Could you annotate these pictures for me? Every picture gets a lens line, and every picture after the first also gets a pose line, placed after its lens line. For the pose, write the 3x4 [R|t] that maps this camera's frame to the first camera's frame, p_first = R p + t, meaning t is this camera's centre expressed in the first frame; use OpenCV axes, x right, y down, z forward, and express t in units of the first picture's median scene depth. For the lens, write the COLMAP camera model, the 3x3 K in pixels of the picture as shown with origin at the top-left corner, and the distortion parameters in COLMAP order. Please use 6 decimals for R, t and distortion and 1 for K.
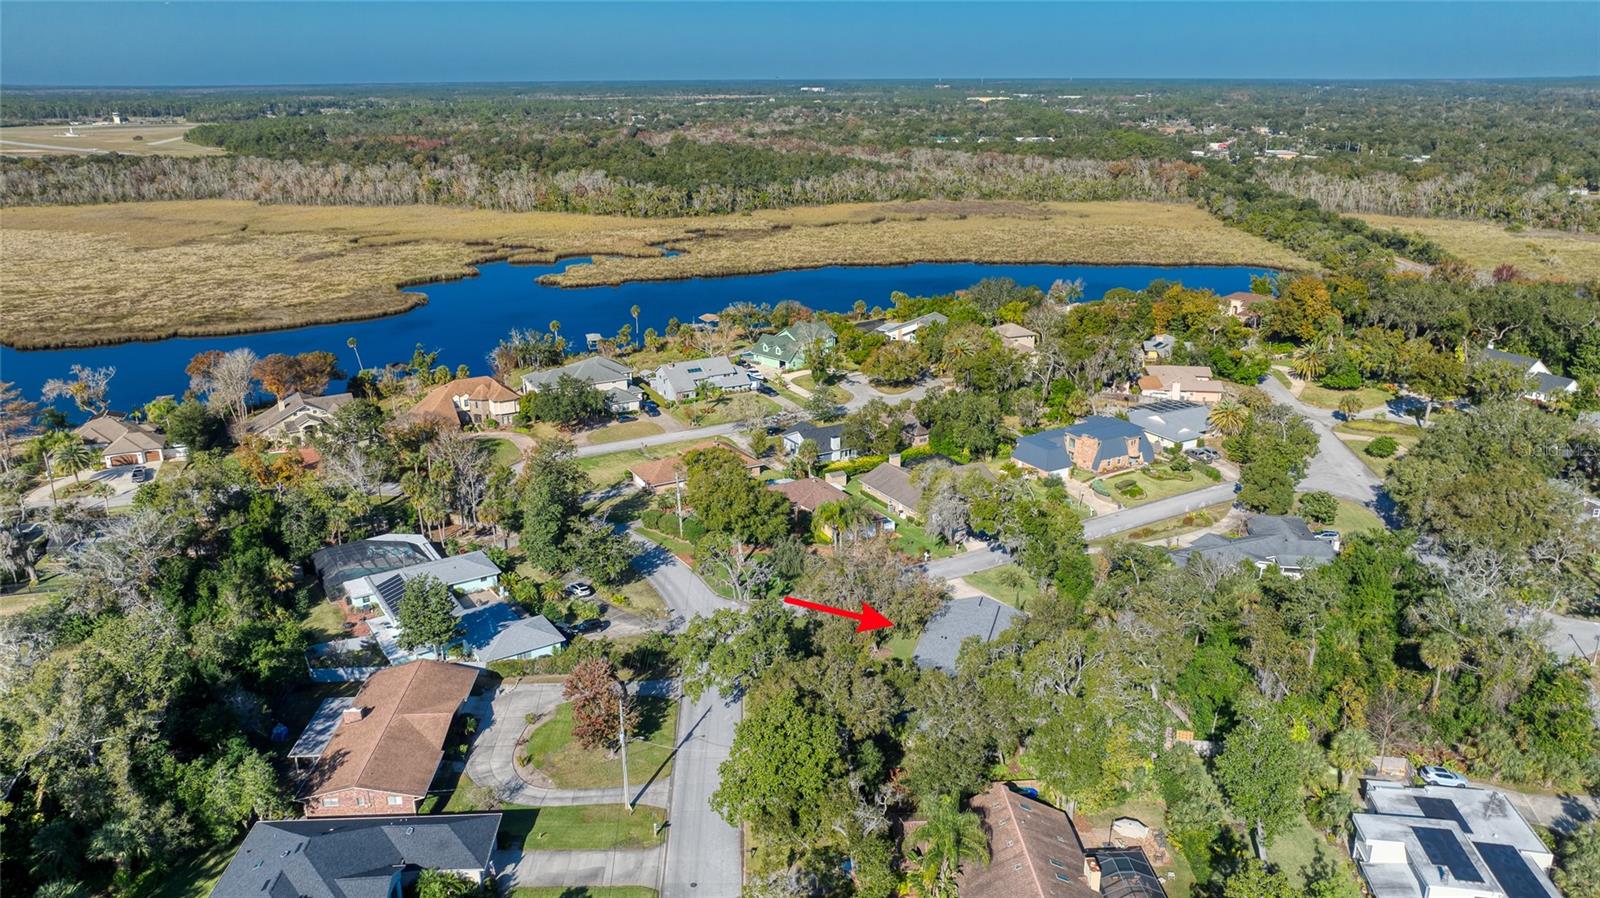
lens RADIAL K [[1137.2, 0, 800.0], [0, 1137.2, 449.0], [0, 0, 1]] dist [-0.014687, 0.000407]
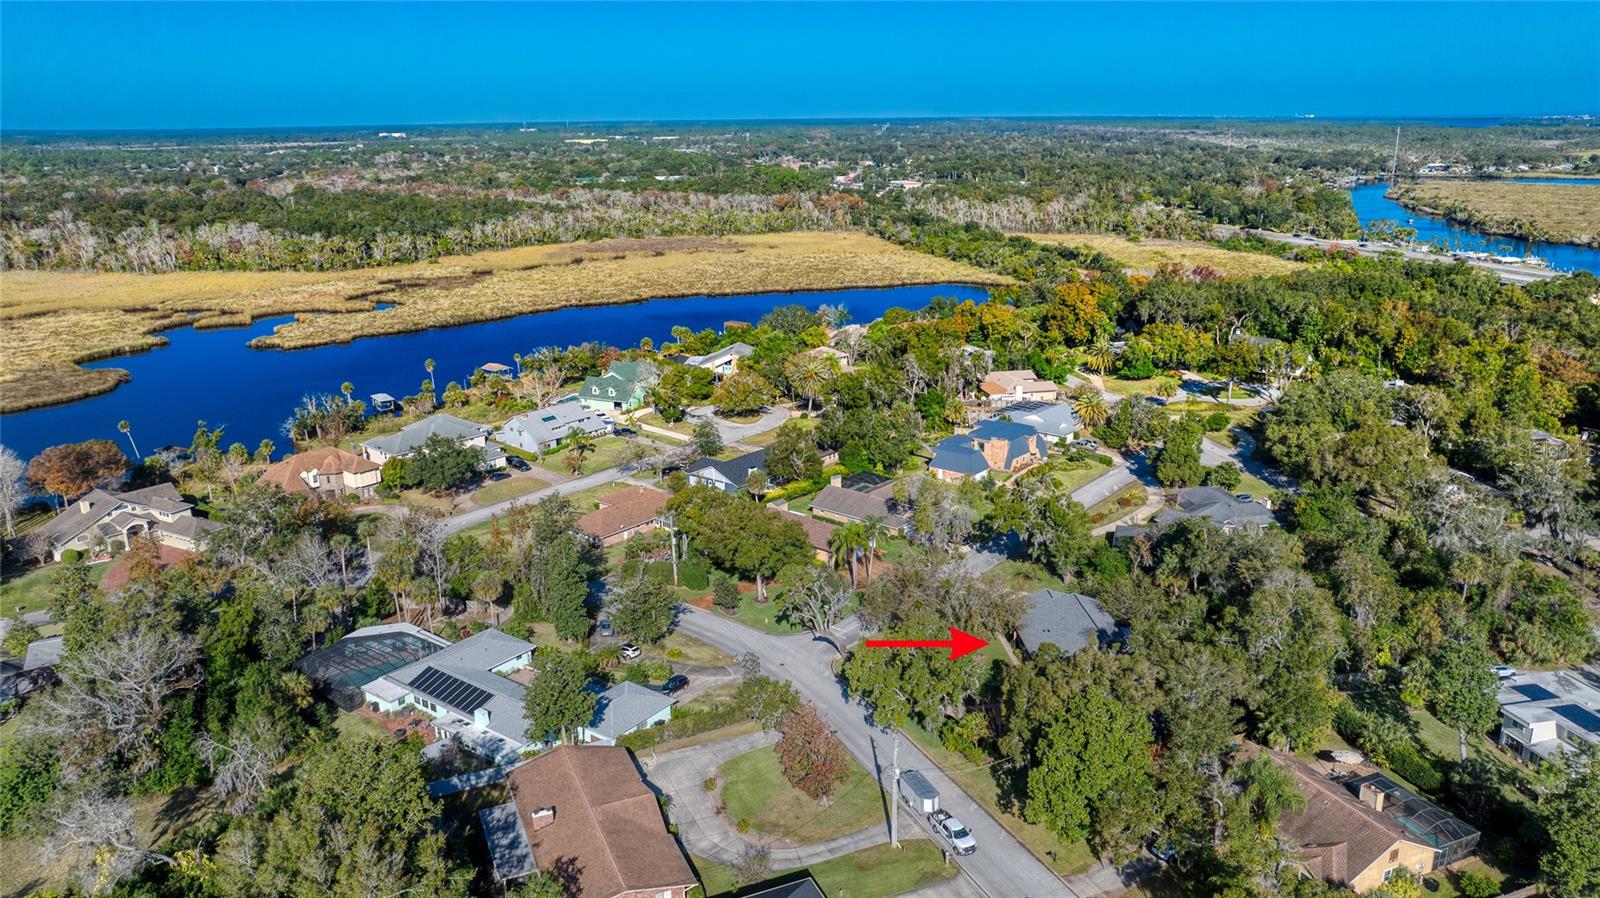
lens RADIAL K [[1137.2, 0, 800.0], [0, 1137.2, 449.0], [0, 0, 1]] dist [-0.014687, 0.000407]
pose [[0.935435, -0.105711, 0.337323, -0.123380], [0.117469, 0.992970, -0.014577, -0.003432], [-0.333411, 0.053261, 0.941276, 0.024193]]
